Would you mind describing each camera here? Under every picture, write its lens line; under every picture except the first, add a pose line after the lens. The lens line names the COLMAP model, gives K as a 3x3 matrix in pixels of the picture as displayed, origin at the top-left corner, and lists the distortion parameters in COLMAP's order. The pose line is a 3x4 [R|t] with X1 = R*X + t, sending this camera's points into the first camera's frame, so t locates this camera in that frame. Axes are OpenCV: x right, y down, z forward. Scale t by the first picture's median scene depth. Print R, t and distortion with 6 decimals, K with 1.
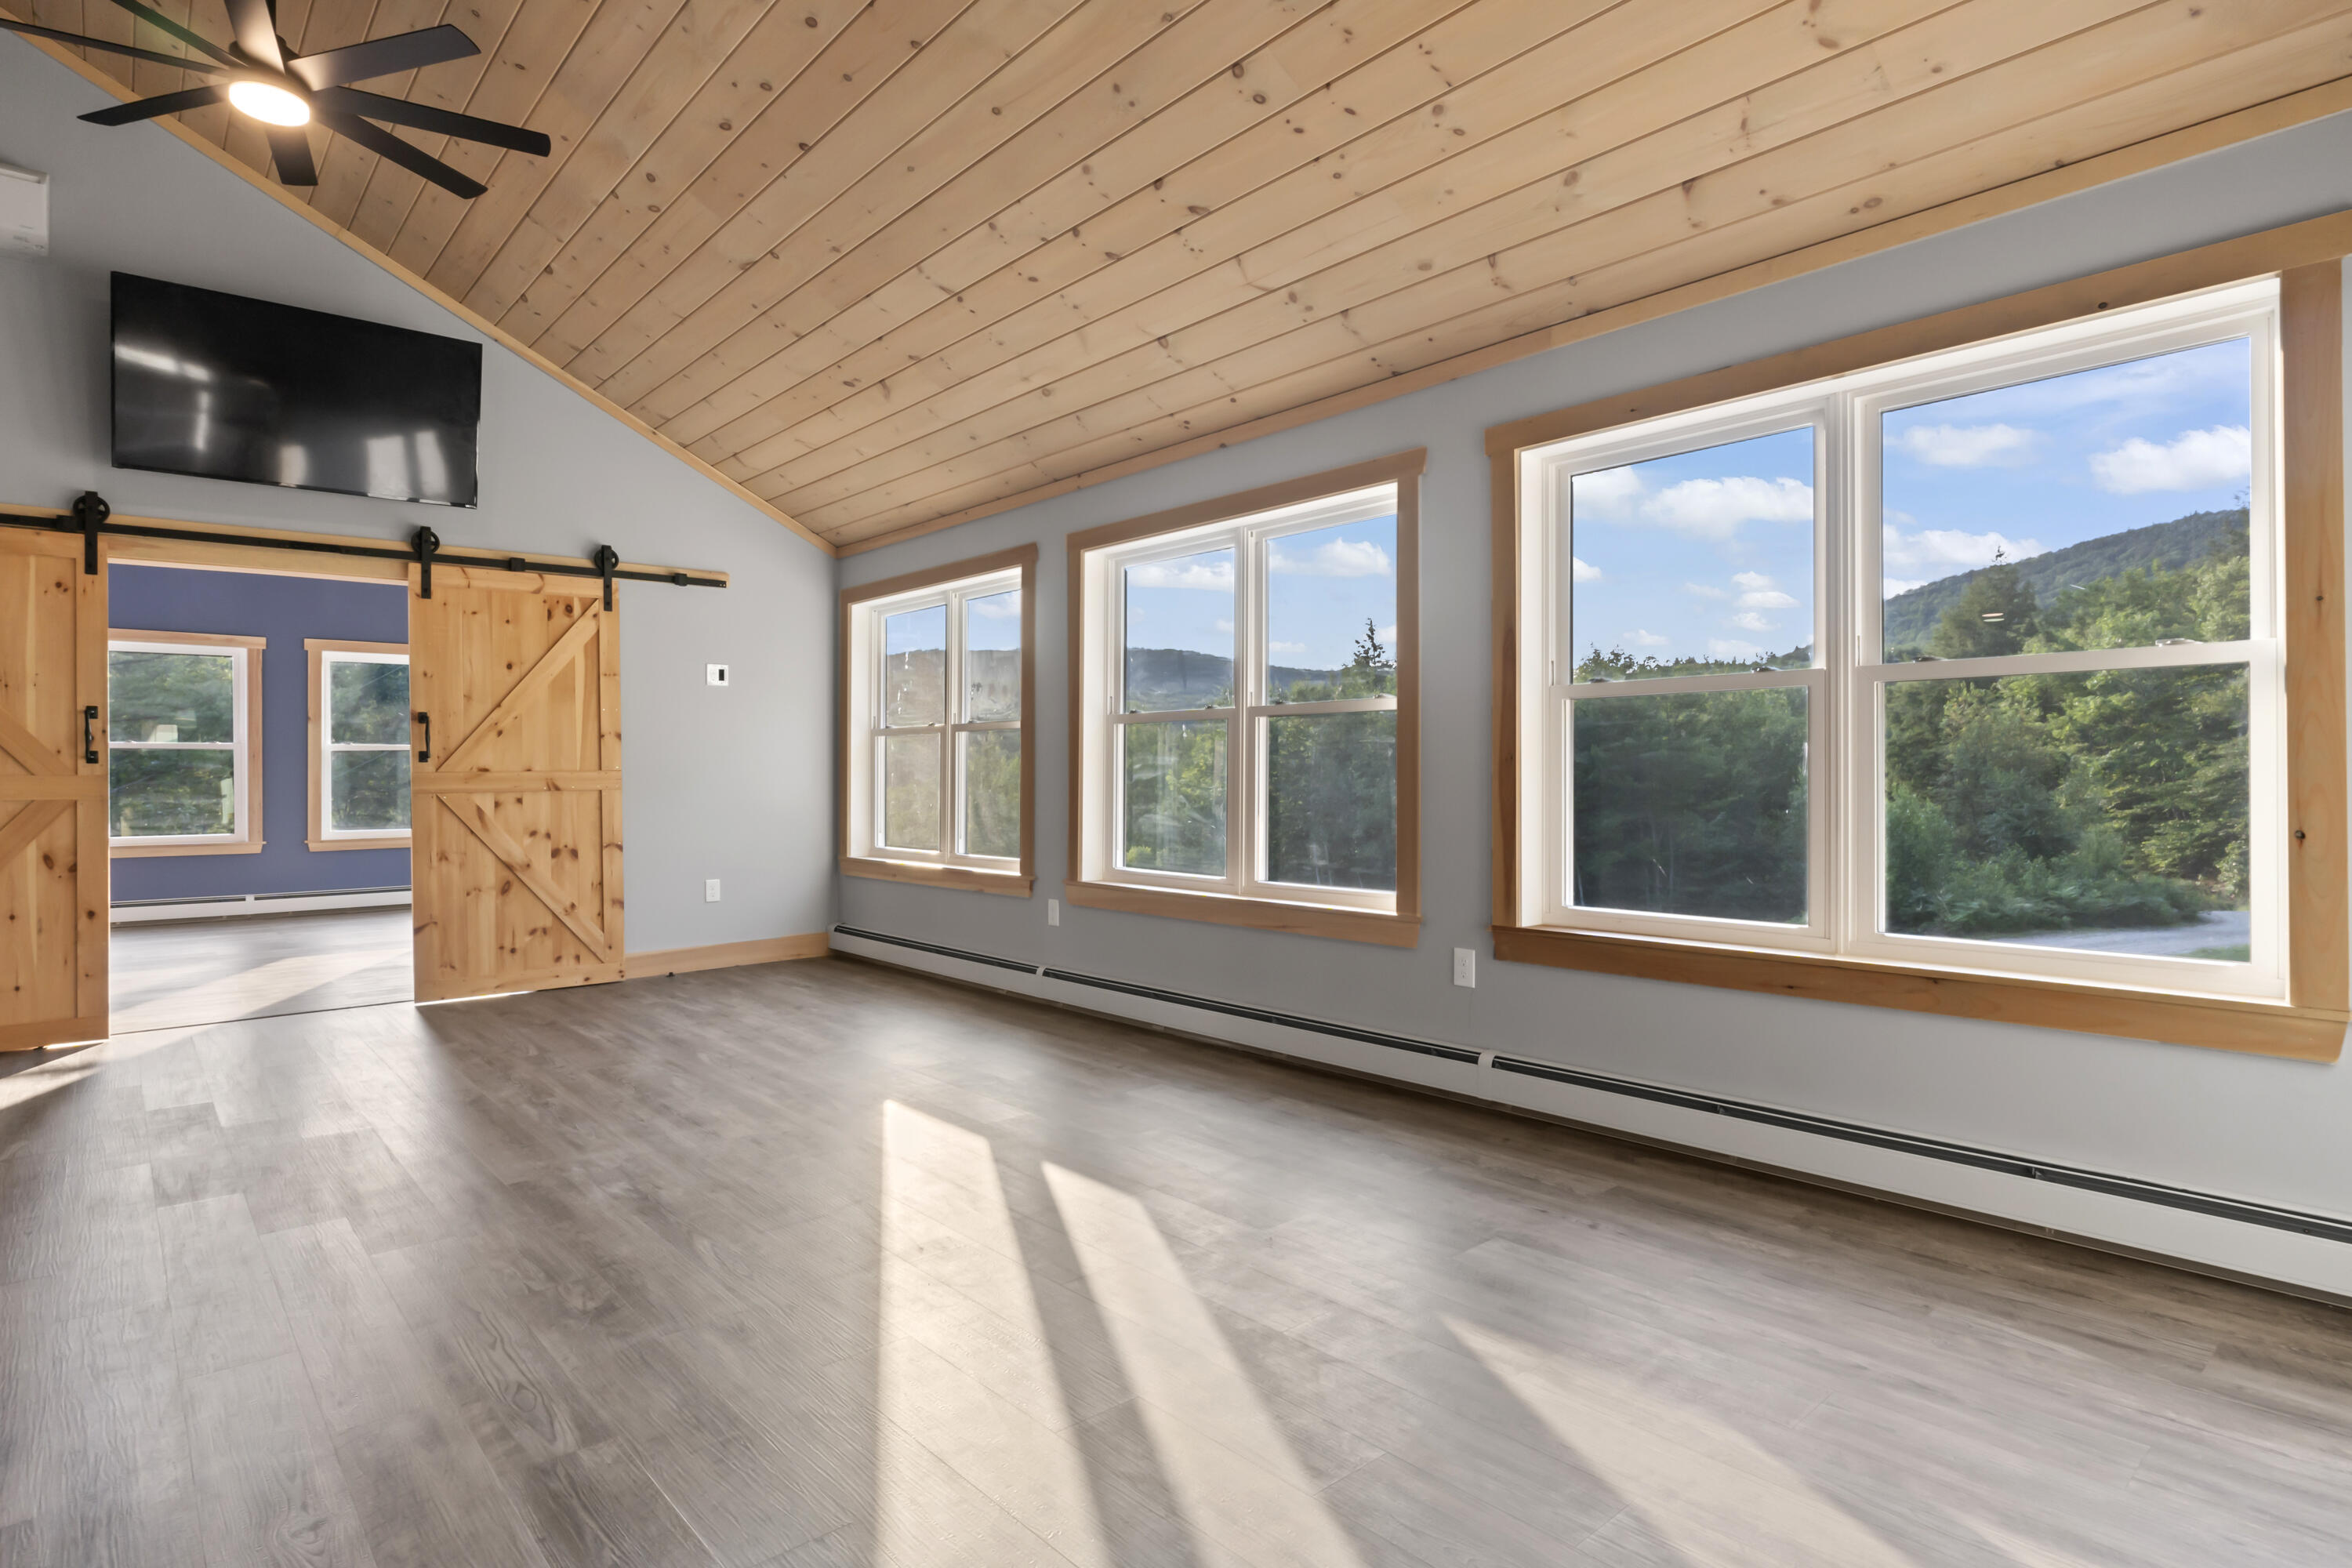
lens RADIAL K [[1226.4, 0, 1162.7], [0, 1226.4, 772.0], [0, 0, 1]] dist [0.000545, -0.002108]
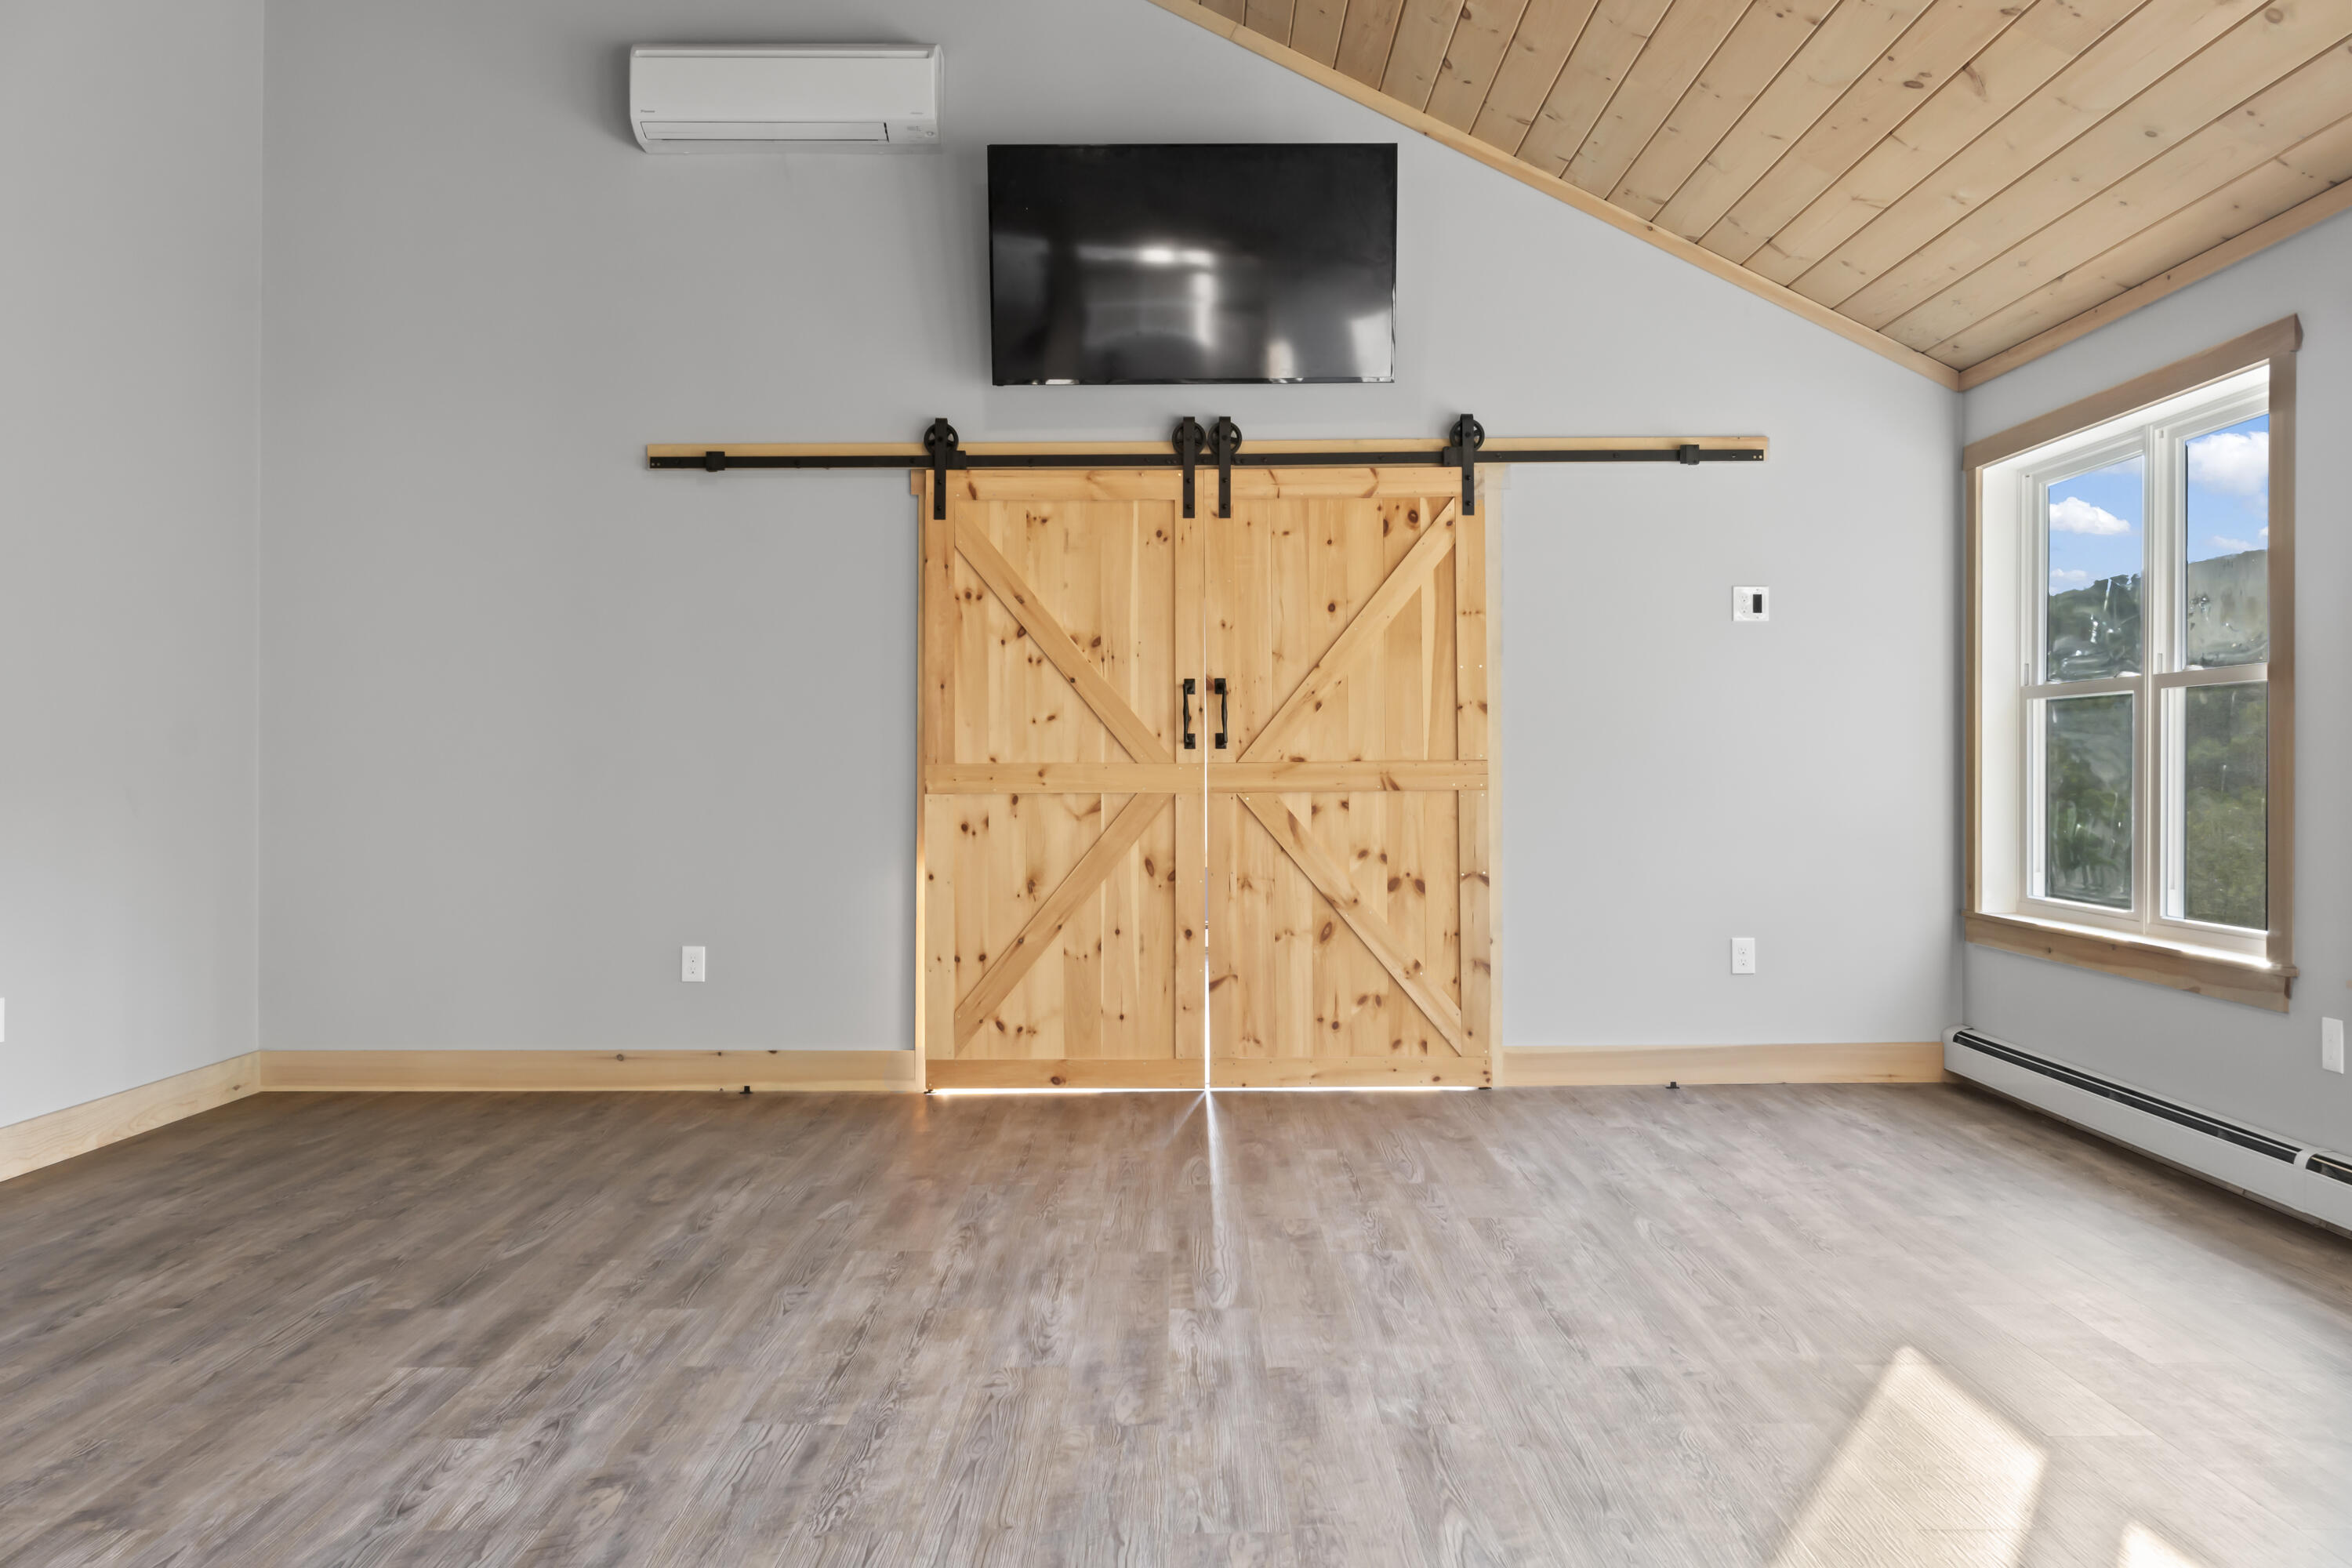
lens RADIAL K [[1999.8, 0, 1179.3], [0, 1999.8, 745.0], [0, 0, 1]] dist [-0.011797, 0.017589]
pose [[0.753897, -0.003477, -0.656983, 0.128390], [-0.002107, 0.999968, -0.007710, -0.000921], [0.656989, 0.007197, 0.753866, 0.101600]]
